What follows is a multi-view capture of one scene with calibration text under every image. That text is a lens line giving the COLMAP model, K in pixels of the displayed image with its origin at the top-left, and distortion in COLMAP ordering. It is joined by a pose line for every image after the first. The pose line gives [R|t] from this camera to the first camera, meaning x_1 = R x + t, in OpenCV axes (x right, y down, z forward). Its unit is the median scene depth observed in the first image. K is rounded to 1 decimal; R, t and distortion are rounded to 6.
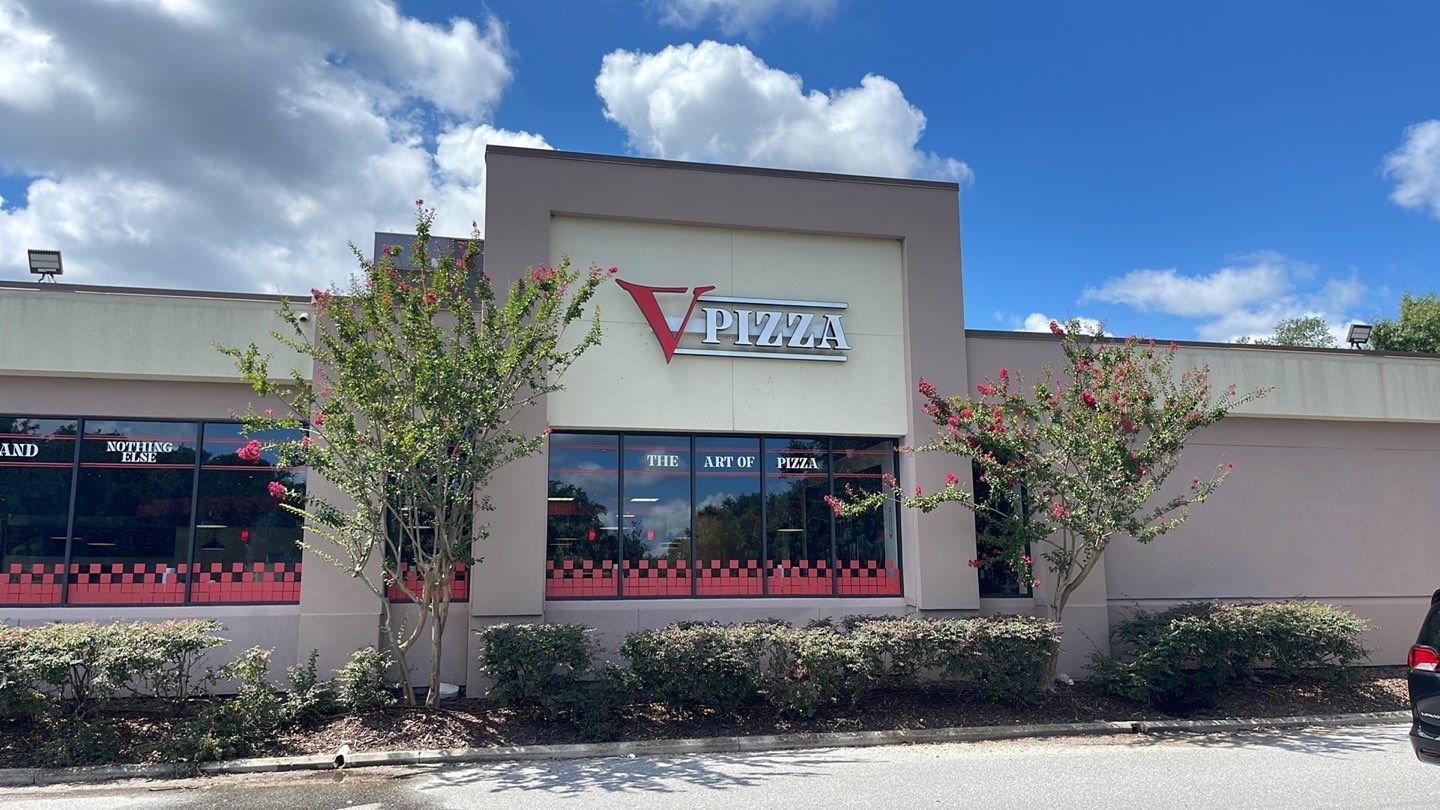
lens RADIAL K [[1061.2, 0, 717.8], [0, 1061.2, 415.3], [0, 0, 1]] dist [0.014486, 0.002650]
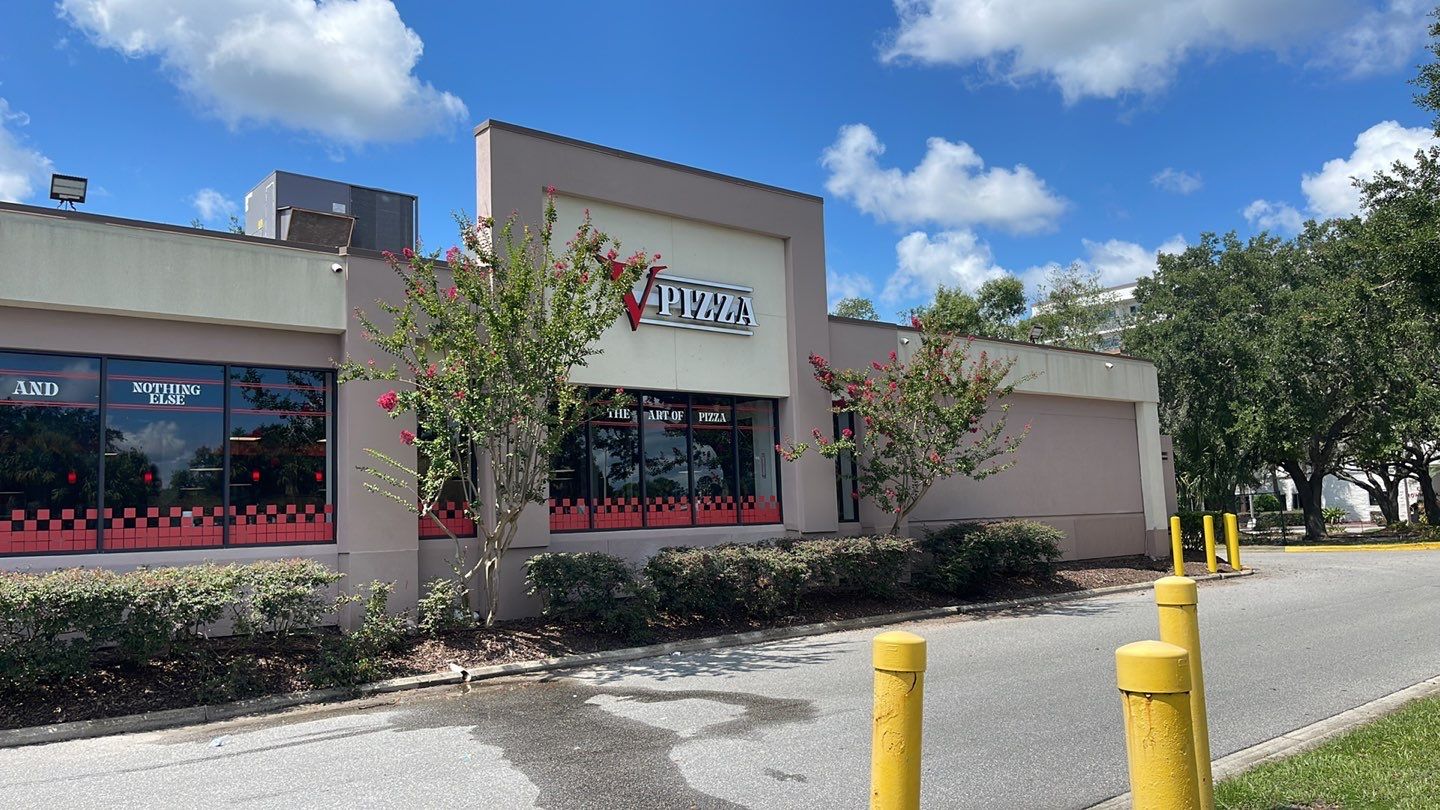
lens RADIAL K [[1073.5, 0, 718.6], [0, 1073.5, 407.7], [0, 0, 1]] dist [0.016981, -0.003207]
pose [[0.889539, 0.024572, 0.456199, -0.499788], [-0.046284, 0.998262, 0.036479, -0.011458], [-0.454509, -0.053564, 0.889130, -0.099792]]
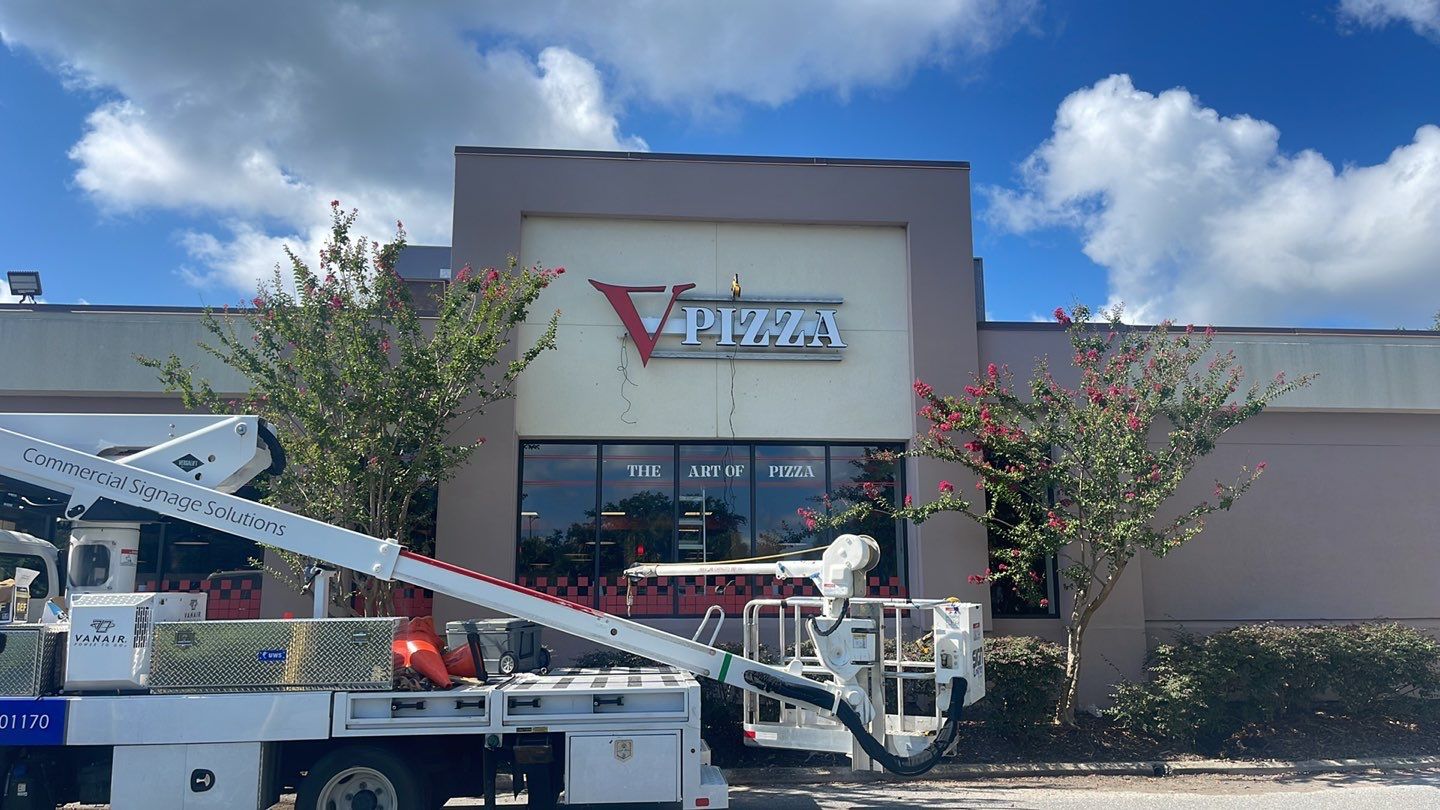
lens RADIAL K [[1061.2, 0, 717.8], [0, 1061.2, 415.3], [0, 0, 1]] dist [0.014486, 0.002650]
pose [[0.990724, -0.021057, -0.134252, 0.142337], [0.019398, 0.999719, -0.013659, 0.007833], [0.134502, 0.010928, 0.990853, 0.076150]]
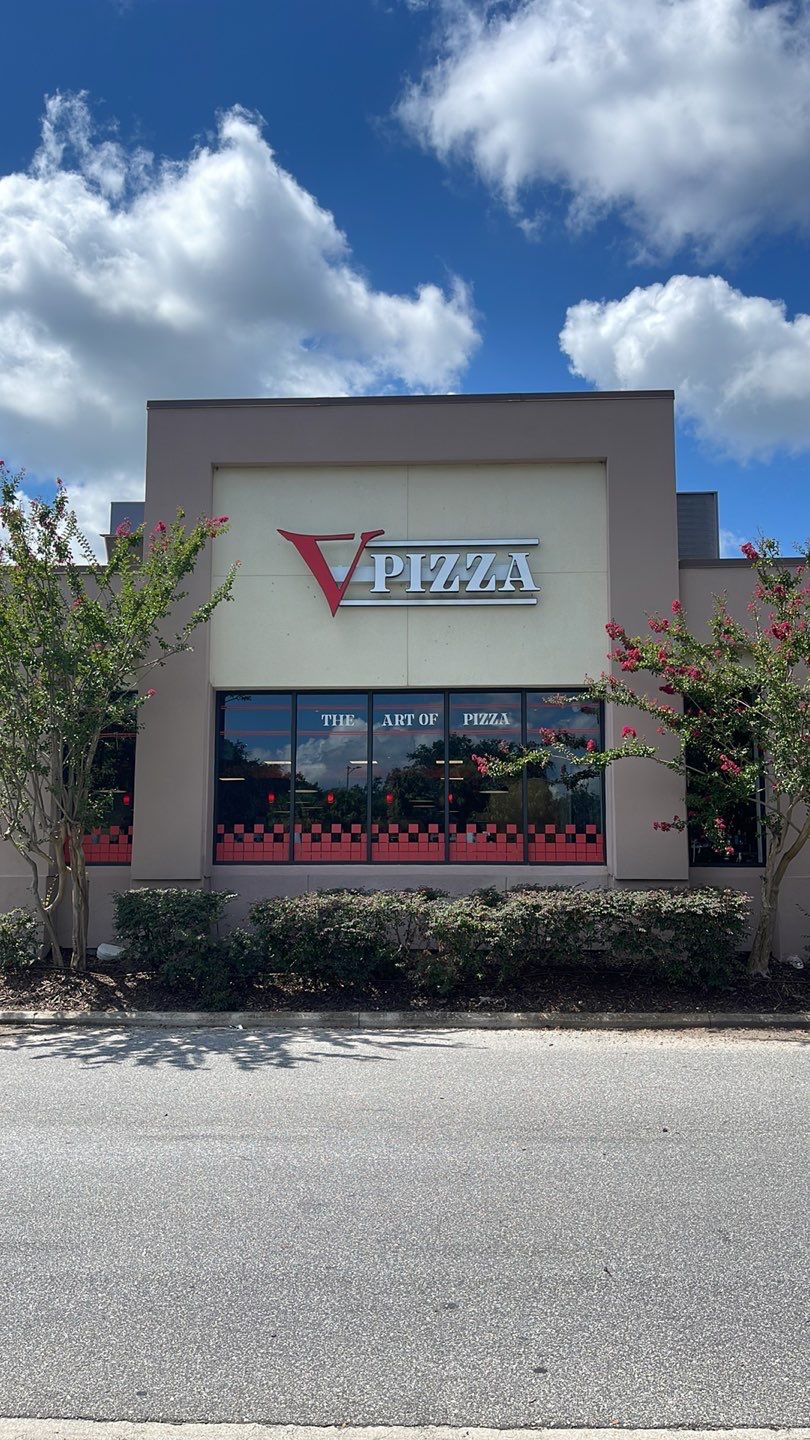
lens RADIAL K [[1061.2, 0, 404.7], [0, 1061.2, 743.9], [0, 0, 1]] dist [0.014486, 0.002650]
pose [[0.964673, -0.019638, -0.262716, 0.257475], [0.035731, 0.997756, 0.056620, 0.012649], [0.261015, -0.064007, 0.963210, 0.103283]]
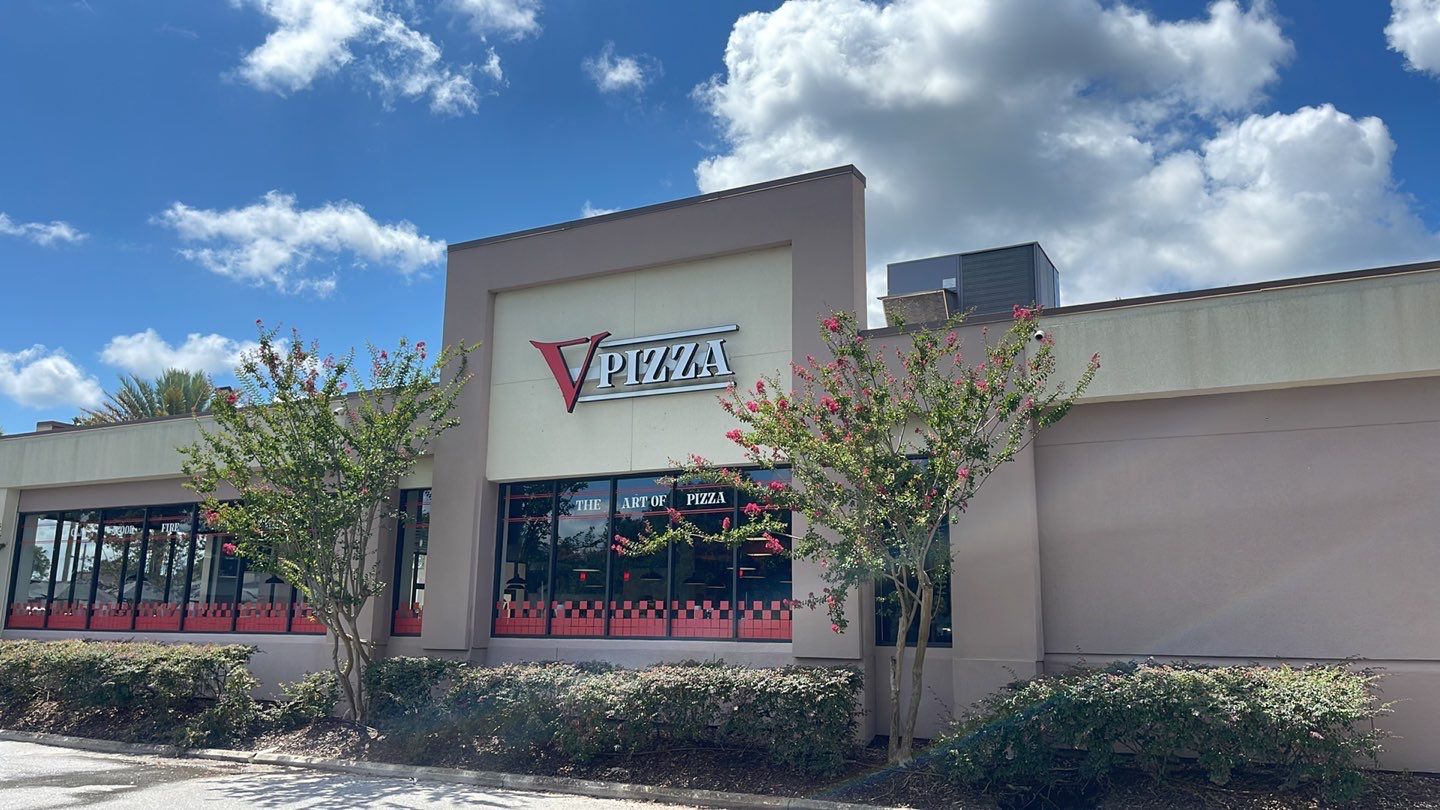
lens RADIAL K [[1089.3, 0, 716.1], [0, 1089.3, 399.5], [0, 0, 1]] dist [0.014207, -0.001525]
pose [[0.756326, -0.118490, -0.643374, 0.754795], [0.089468, 0.992955, -0.077697, 0.034903], [0.648048, 0.001203, 0.761599, 0.269516]]
